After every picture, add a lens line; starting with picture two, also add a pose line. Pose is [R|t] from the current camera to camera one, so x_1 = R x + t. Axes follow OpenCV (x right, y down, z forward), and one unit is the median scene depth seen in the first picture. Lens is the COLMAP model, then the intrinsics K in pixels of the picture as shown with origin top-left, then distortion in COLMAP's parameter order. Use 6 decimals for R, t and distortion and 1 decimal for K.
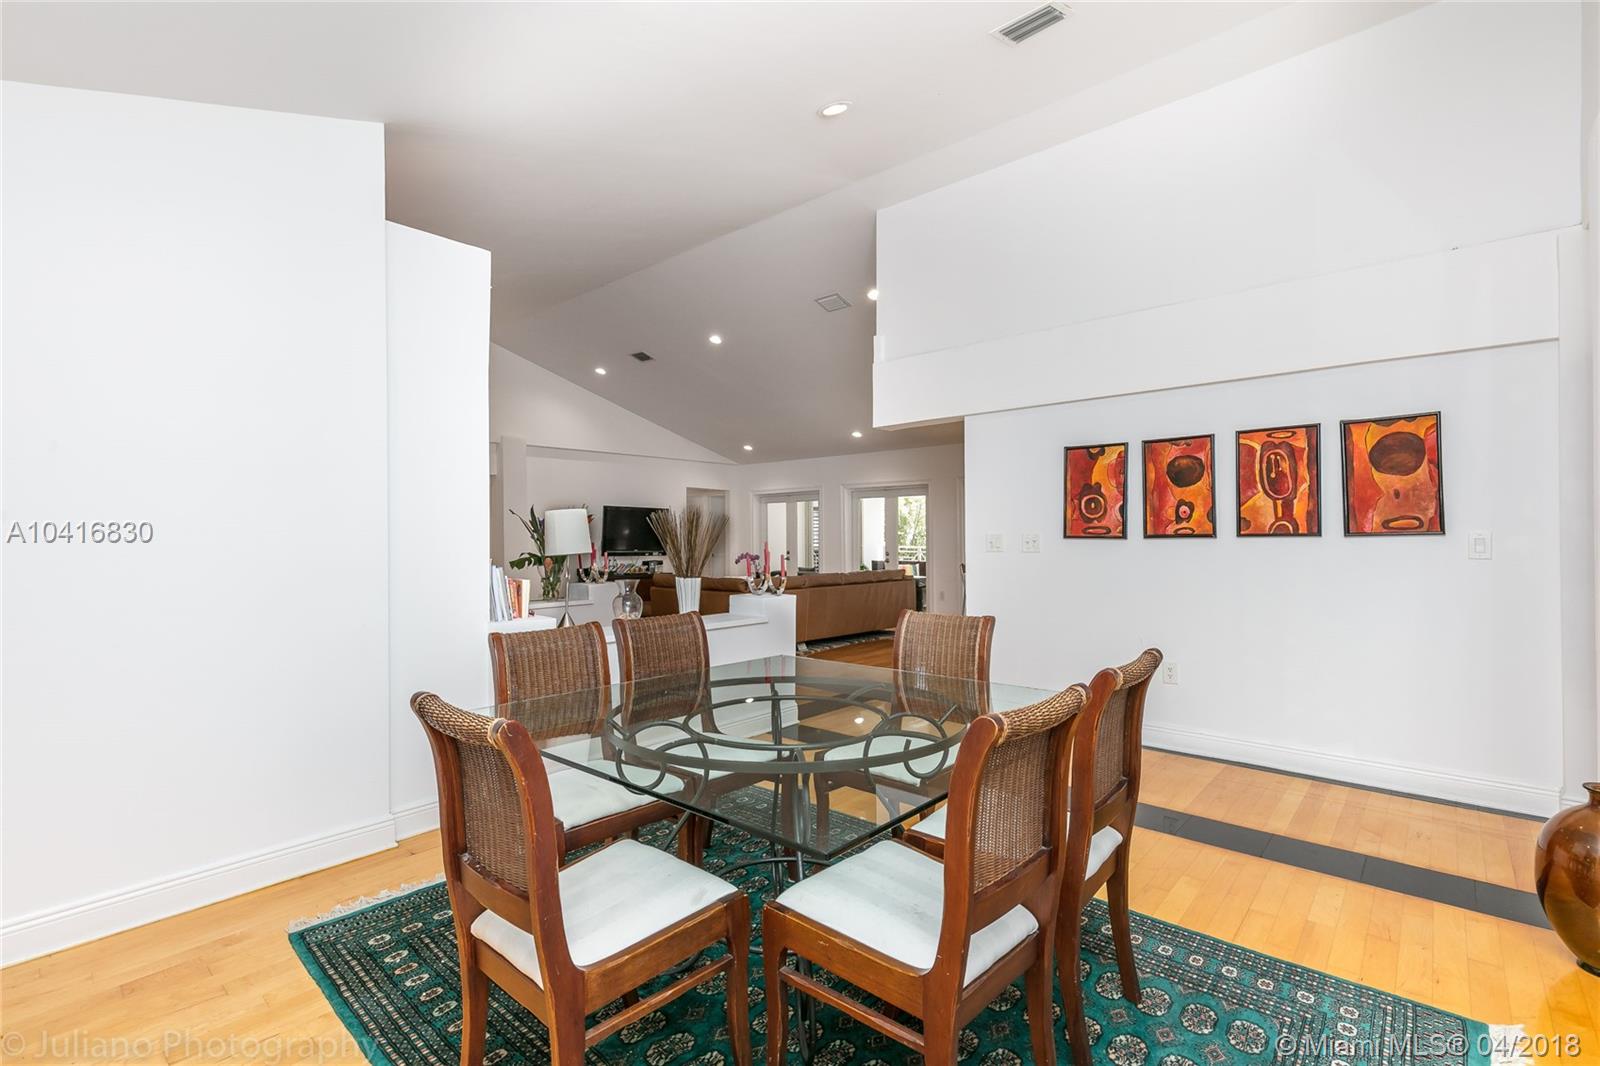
lens RADIAL K [[719.5, 0, 792.2], [0, 719.5, 531.4], [0, 0, 1]] dist [0.003276, -0.000263]
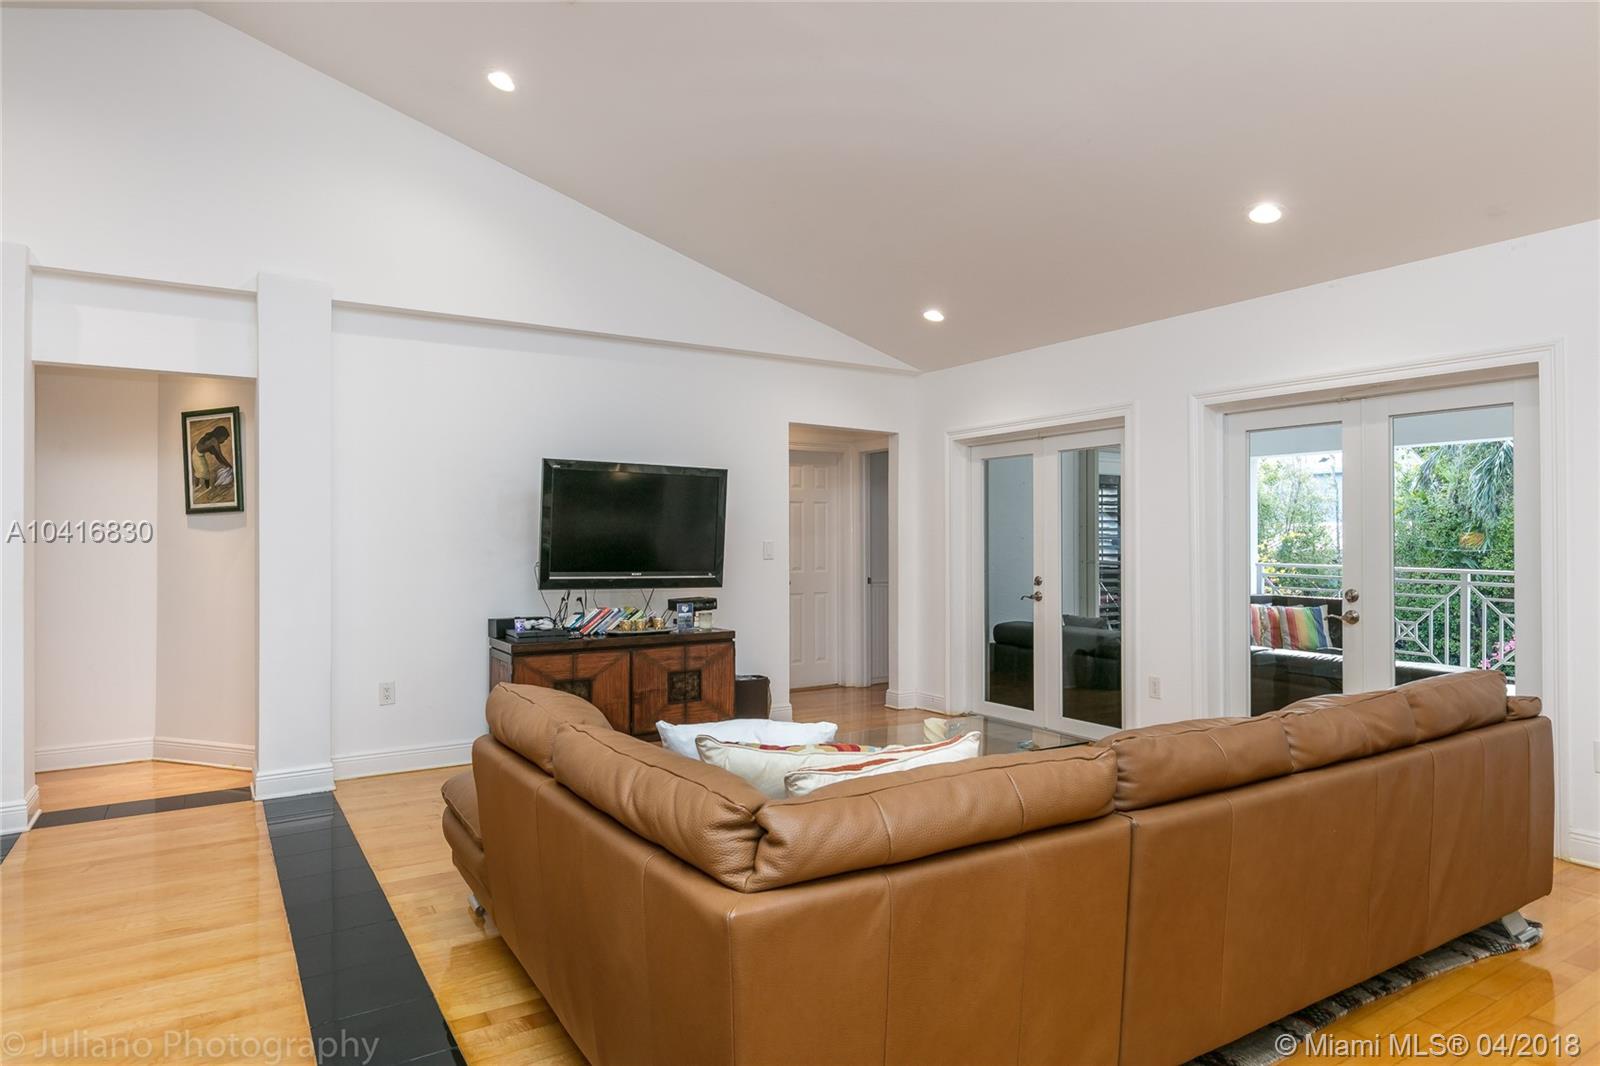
lens RADIAL K [[927.5, 0, 800.0], [0, 927.5, 533.0], [0, 0, 1]] dist [-0.000022, -0.001032]
pose [[0.967882, -0.004879, -0.251357, -0.004848], [0.005592, 0.999982, 0.002122, 0.003246], [0.251342, -0.003459, 0.967892, 0.519514]]
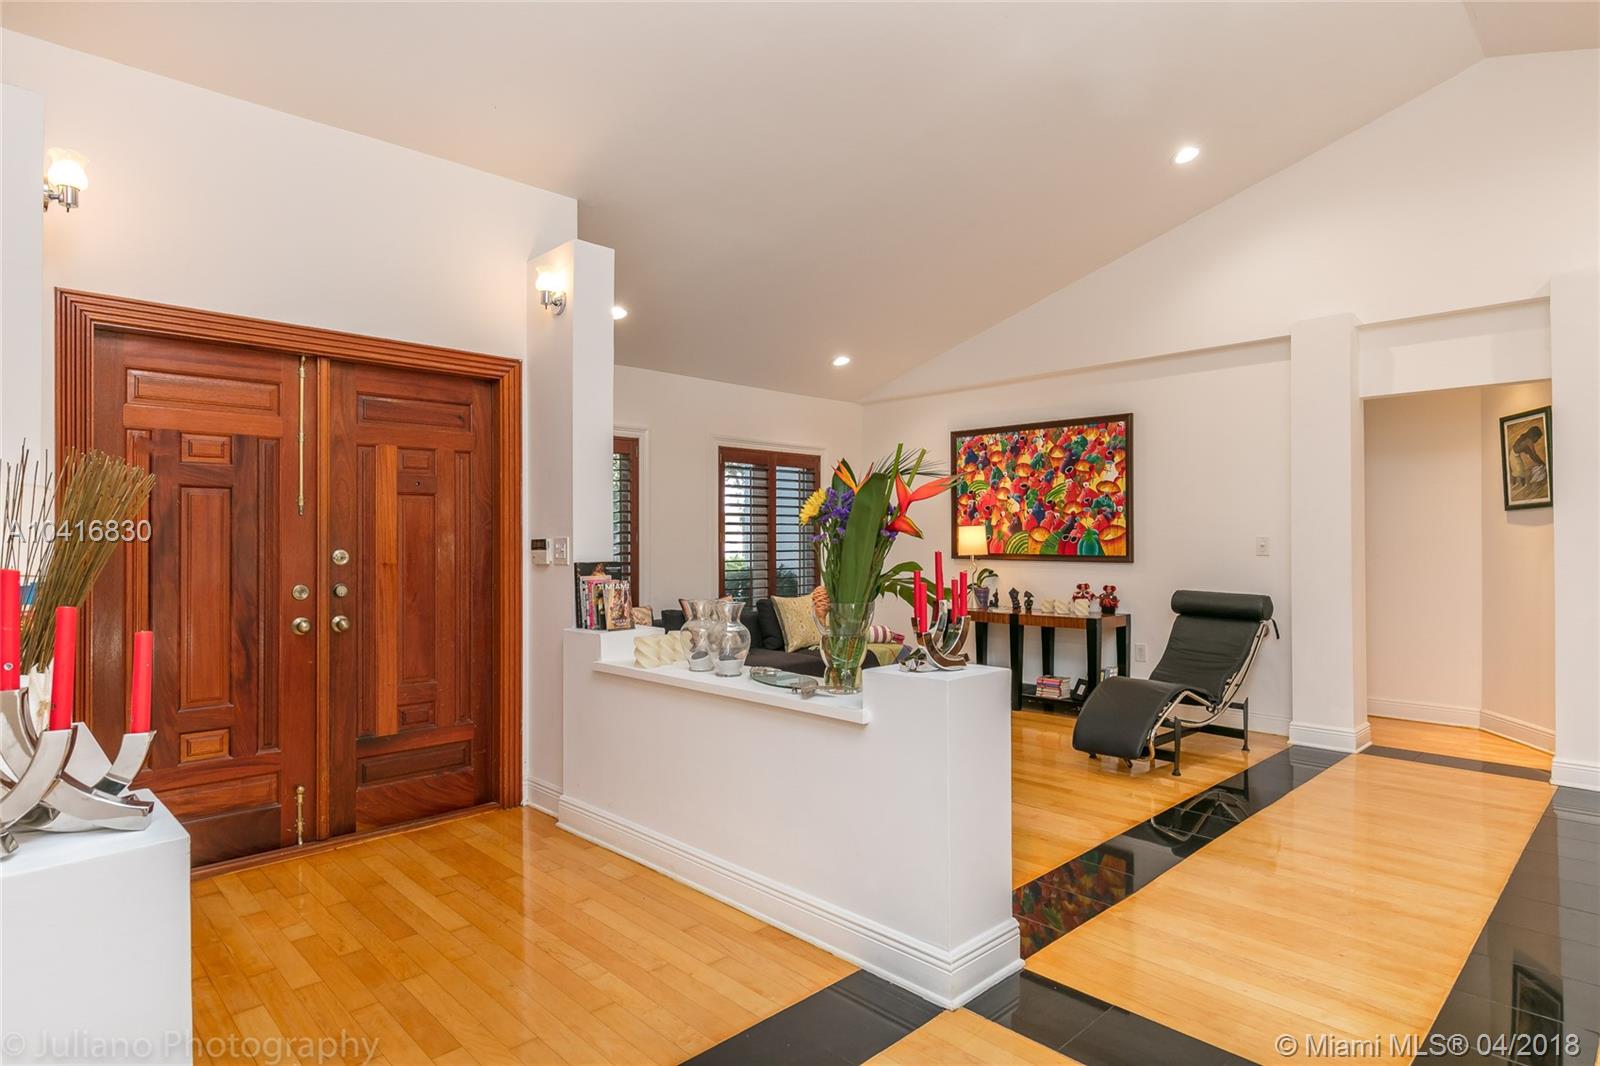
lens RADIAL K [[861.1, 0, 800.0], [0, 861.1, 533.0], [0, 0, 1]] dist [0.001211, -0.001387]
pose [[-0.051080, -0.005736, -0.998678, 0.076482], [0.012669, 0.999899, -0.006391, 0.003503], [0.998614, -0.012978, -0.051003, 0.530960]]
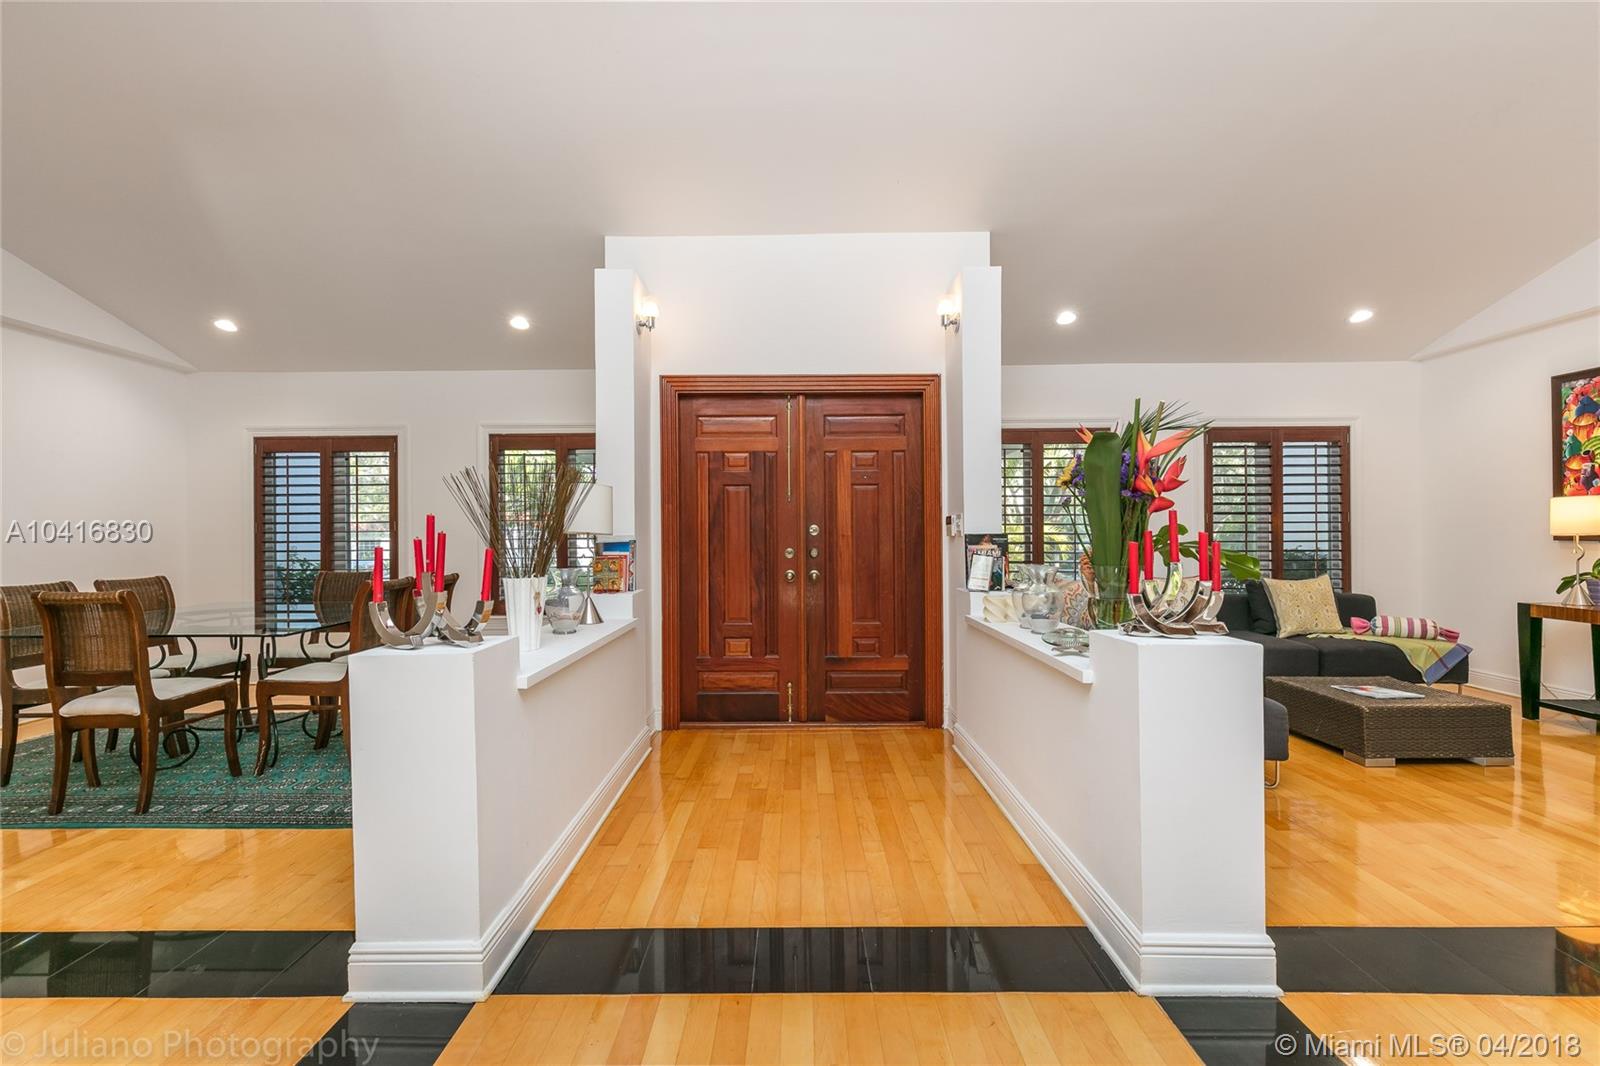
lens RADIAL K [[719.5, 0, 792.2], [0, 719.5, 531.4], [0, 0, 1]] dist [0.003276, -0.000263]
pose [[-0.738620, 0.003165, -0.674114, 0.033967], [0.014069, 0.999844, -0.010721, 0.013401], [0.673975, -0.017403, -0.738549, 0.626219]]
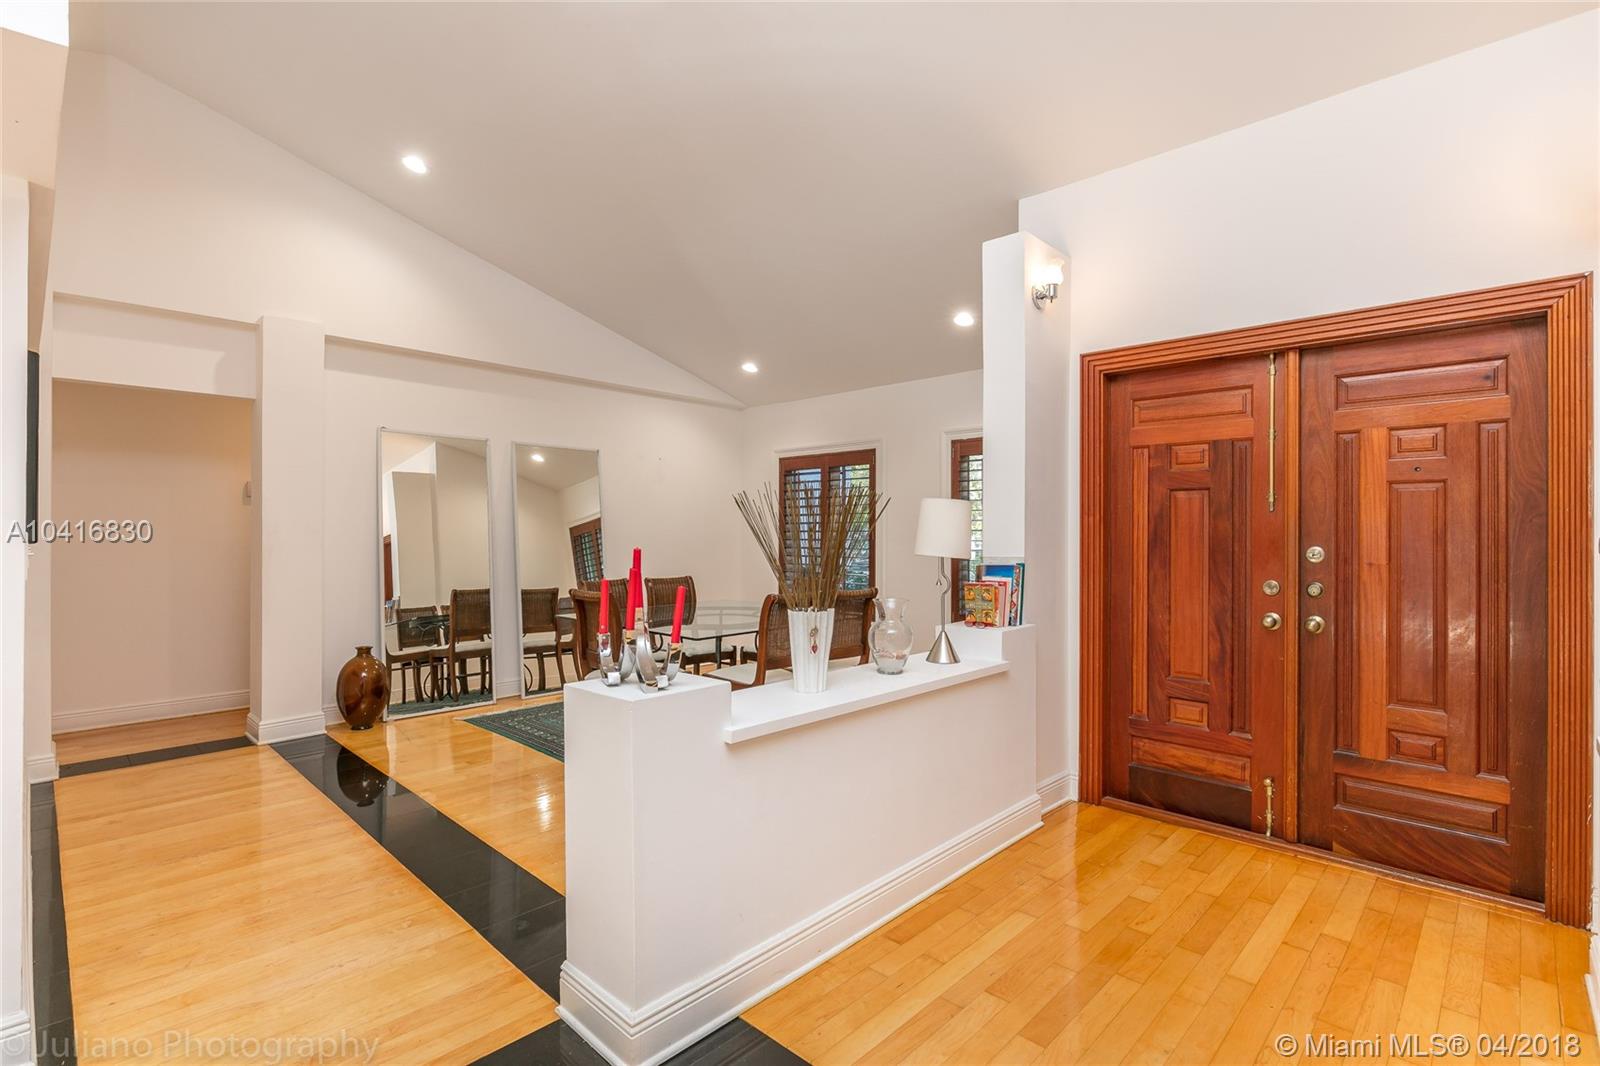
lens RADIAL K [[742.1, 0, 800.0], [0, 742.1, 533.0], [0, 0, 1]] dist [-0.004370, -0.000984]
pose [[-0.999833, -0.003382, 0.017979, -0.063066], [-0.003566, 0.999941, -0.010259, 0.004067], [-0.017943, -0.010322, -0.999786, 0.611462]]
